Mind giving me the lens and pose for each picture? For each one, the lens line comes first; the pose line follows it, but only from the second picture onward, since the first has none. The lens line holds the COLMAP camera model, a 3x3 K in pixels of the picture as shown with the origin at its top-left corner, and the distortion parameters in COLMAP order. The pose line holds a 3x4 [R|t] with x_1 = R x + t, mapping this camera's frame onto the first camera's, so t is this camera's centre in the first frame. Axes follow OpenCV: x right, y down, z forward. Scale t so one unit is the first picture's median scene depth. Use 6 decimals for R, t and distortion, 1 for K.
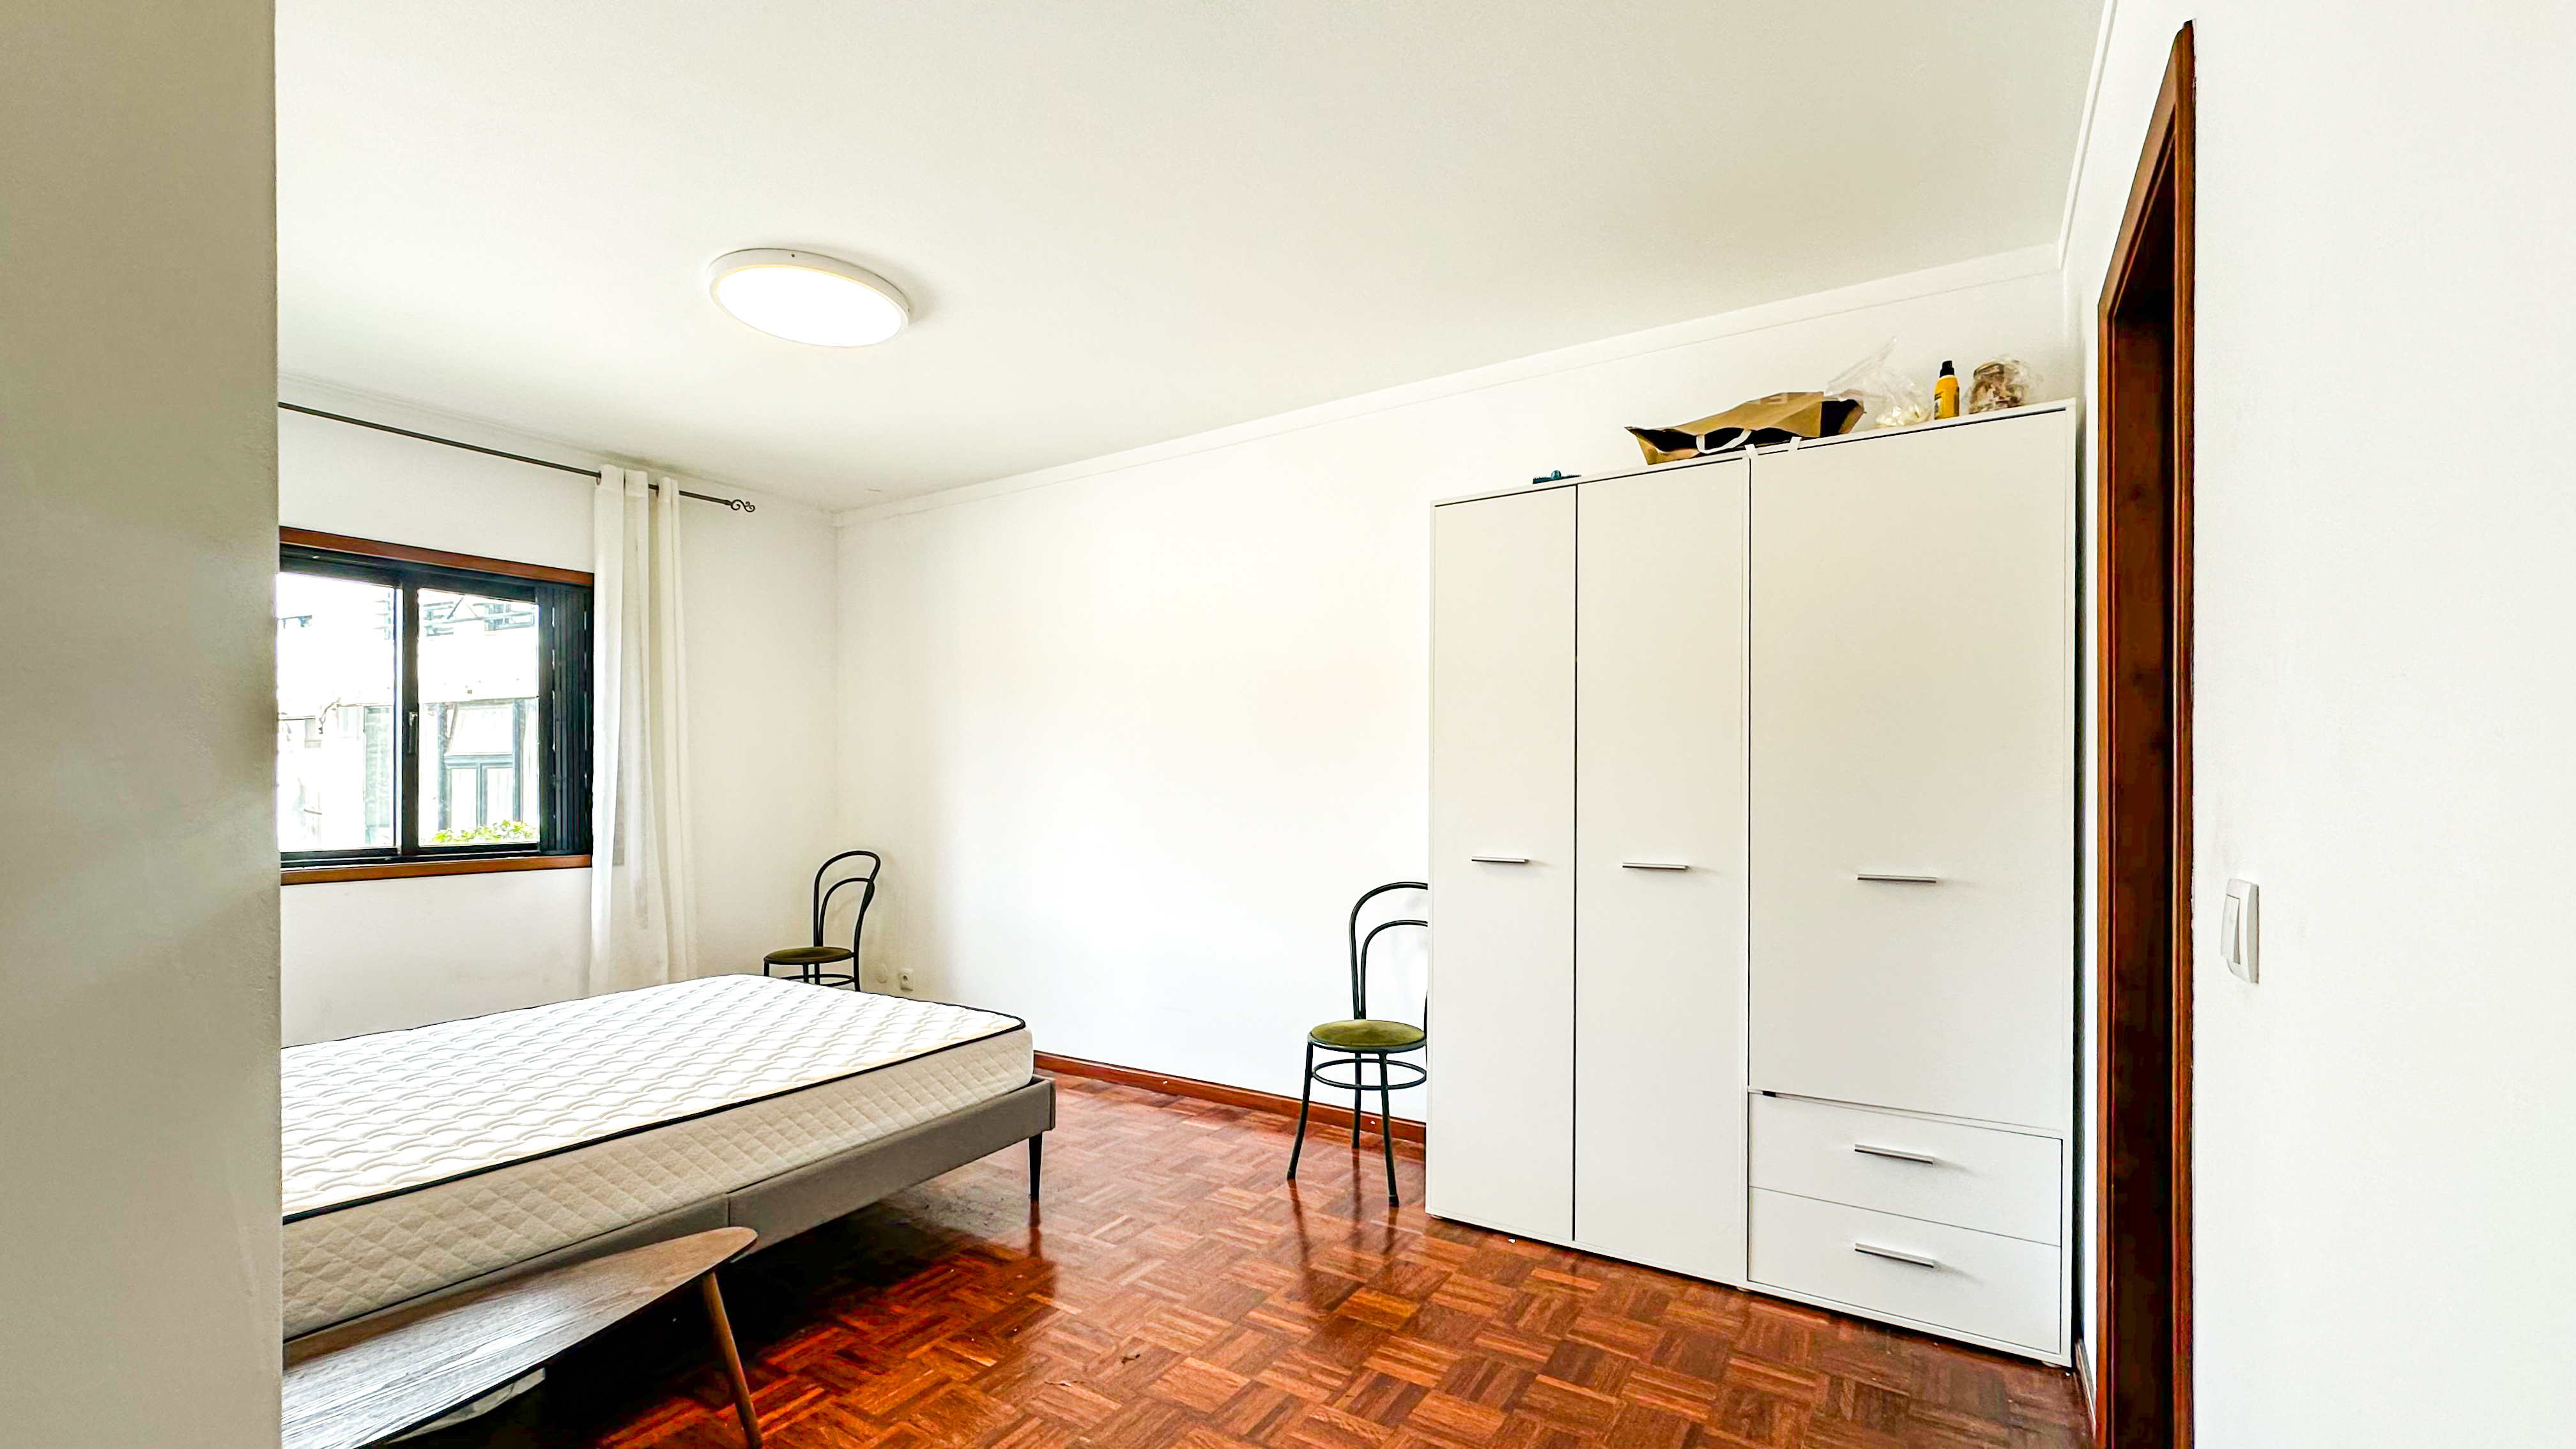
lens RADIAL K [[1083.2, 0, 1302.1], [0, 1083.2, 743.9], [0, 0, 1]] dist [0.000996, 0.000157]
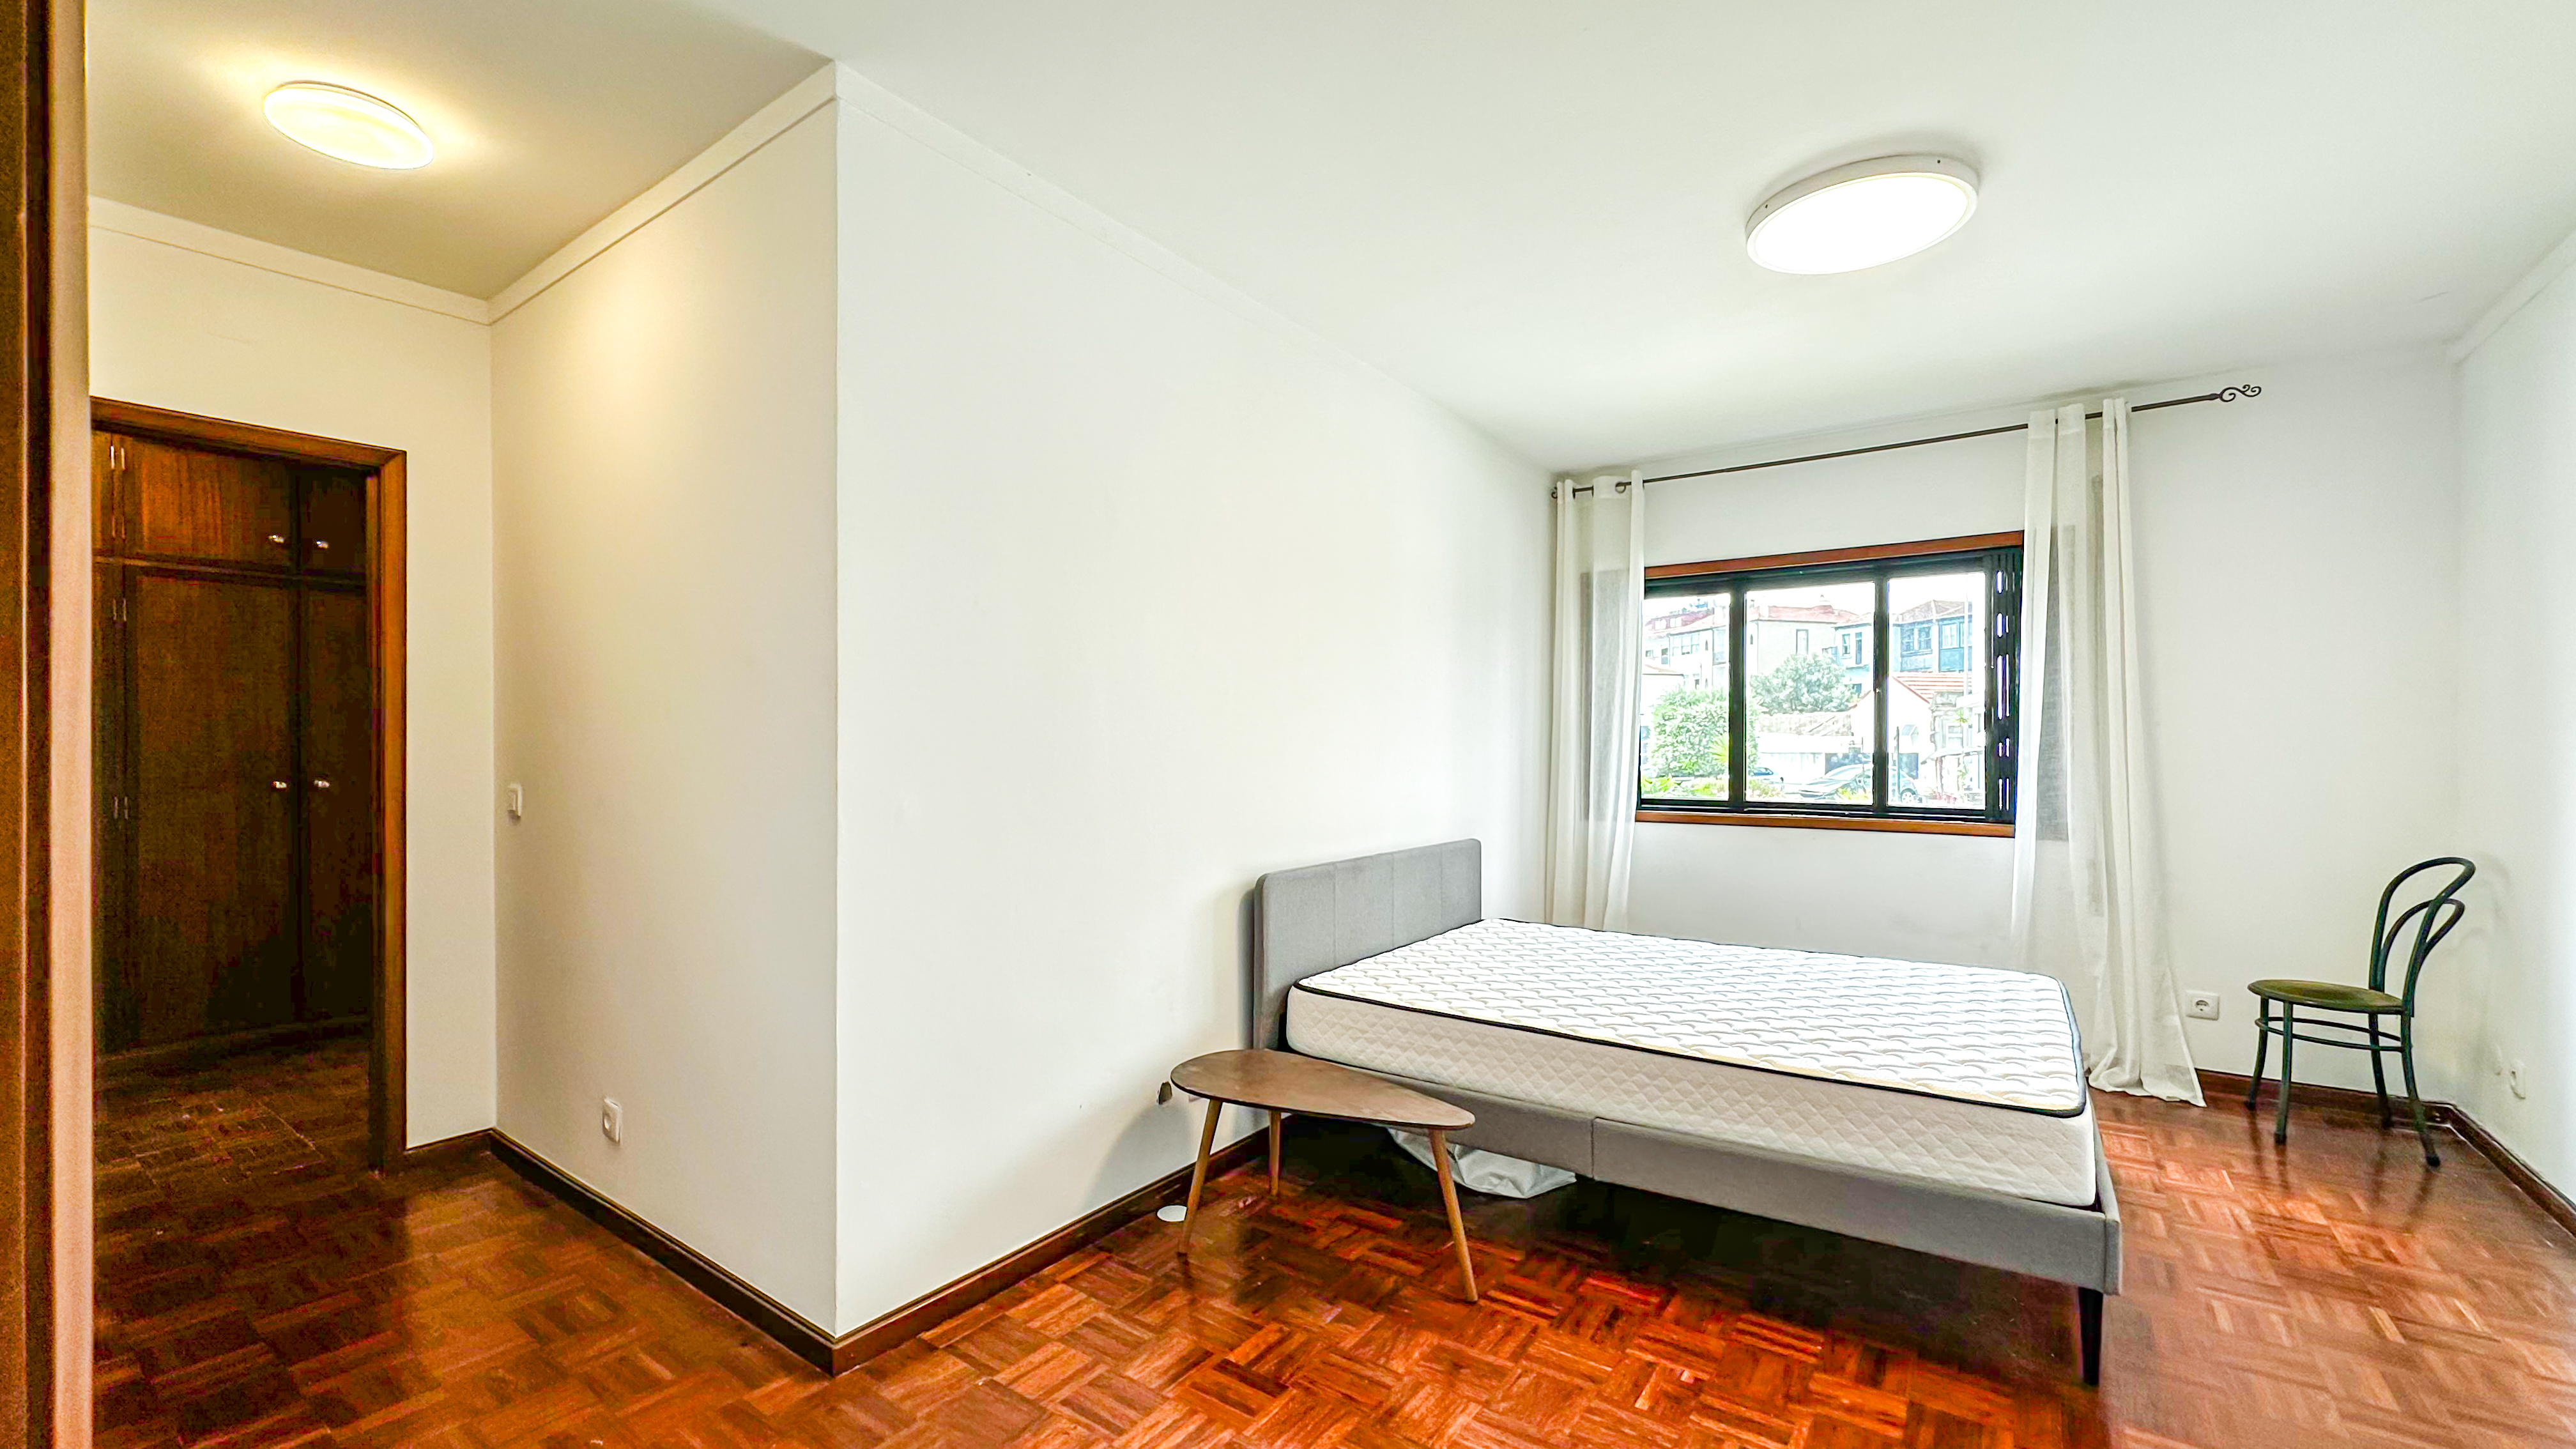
lens RADIAL K [[1054.0, 0, 1297.2], [0, 1054.0, 758.9], [0, 0, 1]] dist [-0.000439, -0.000050]
pose [[-0.050428, 0.017534, -0.998574, 0.406640], [0.026528, 0.999517, 0.016210, 0.014128], [0.998375, -0.025673, -0.050869, 0.544918]]
